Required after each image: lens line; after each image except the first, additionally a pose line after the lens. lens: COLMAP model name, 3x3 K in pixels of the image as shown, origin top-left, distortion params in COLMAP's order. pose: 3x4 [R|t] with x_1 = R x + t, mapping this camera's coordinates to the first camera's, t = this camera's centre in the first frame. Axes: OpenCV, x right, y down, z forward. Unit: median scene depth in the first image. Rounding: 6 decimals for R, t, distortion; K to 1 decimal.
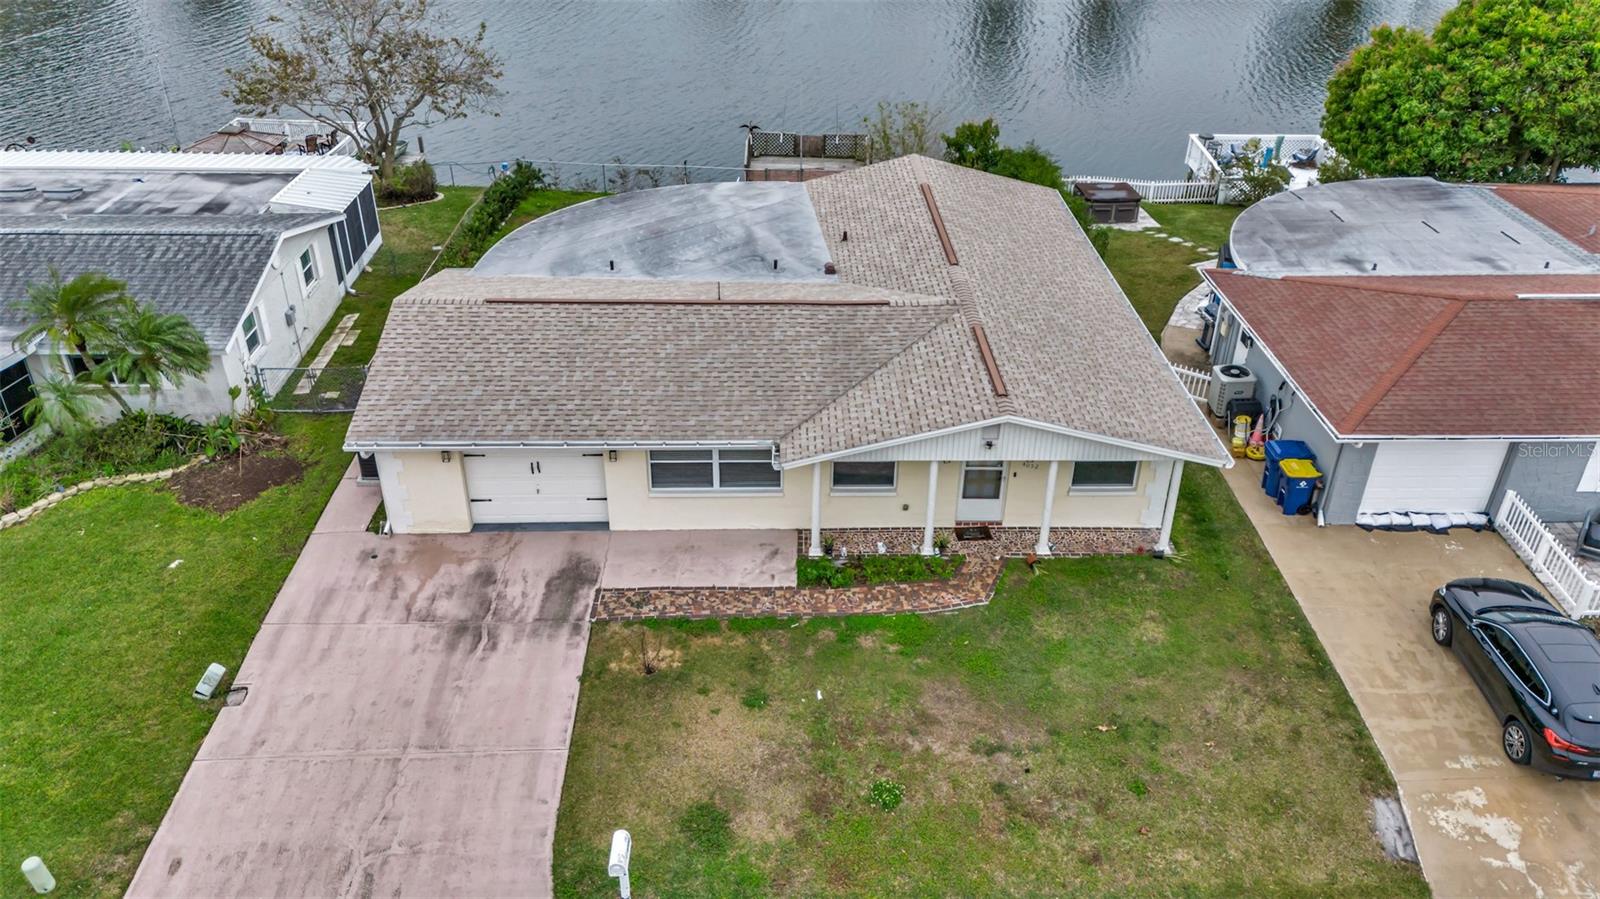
lens RADIAL K [[1180.5, 0, 801.4], [0, 1180.5, 409.0], [0, 0, 1]] dist [0.069969, -0.050466]
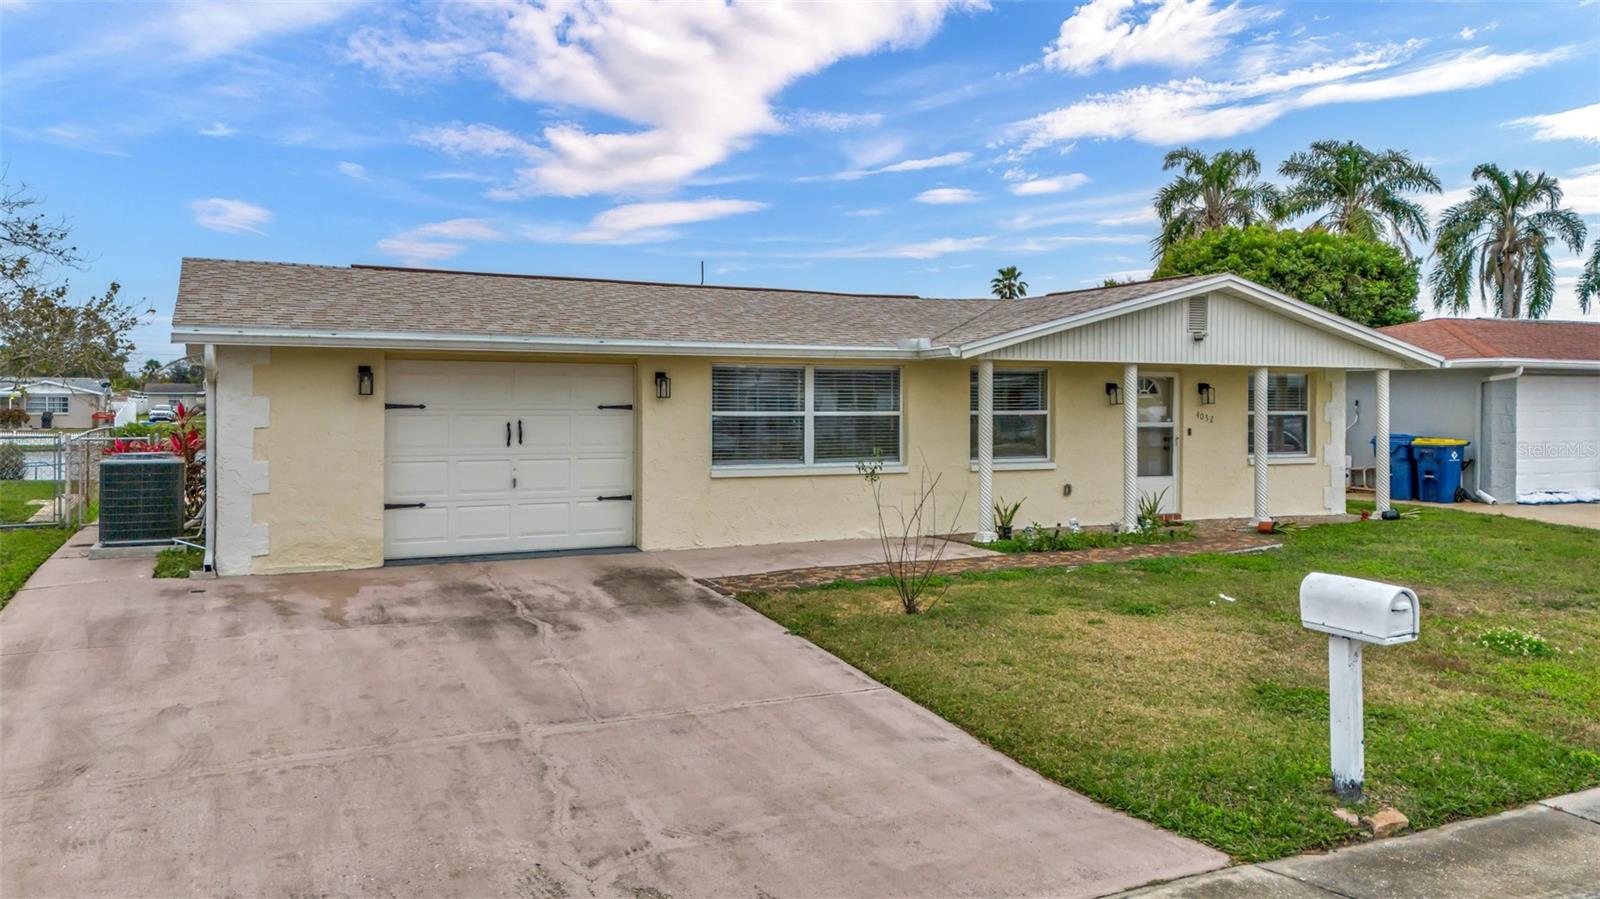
lens RADIAL K [[1180.5, 0, 801.4], [0, 1180.5, 409.0], [0, 0, 1]] dist [0.069969, -0.050466]
pose [[0.914430, -0.008733, 0.404649, -0.317914], [0.199435, 0.879694, -0.431699, 0.299367], [-0.352198, 0.475459, 0.806161, 0.482178]]
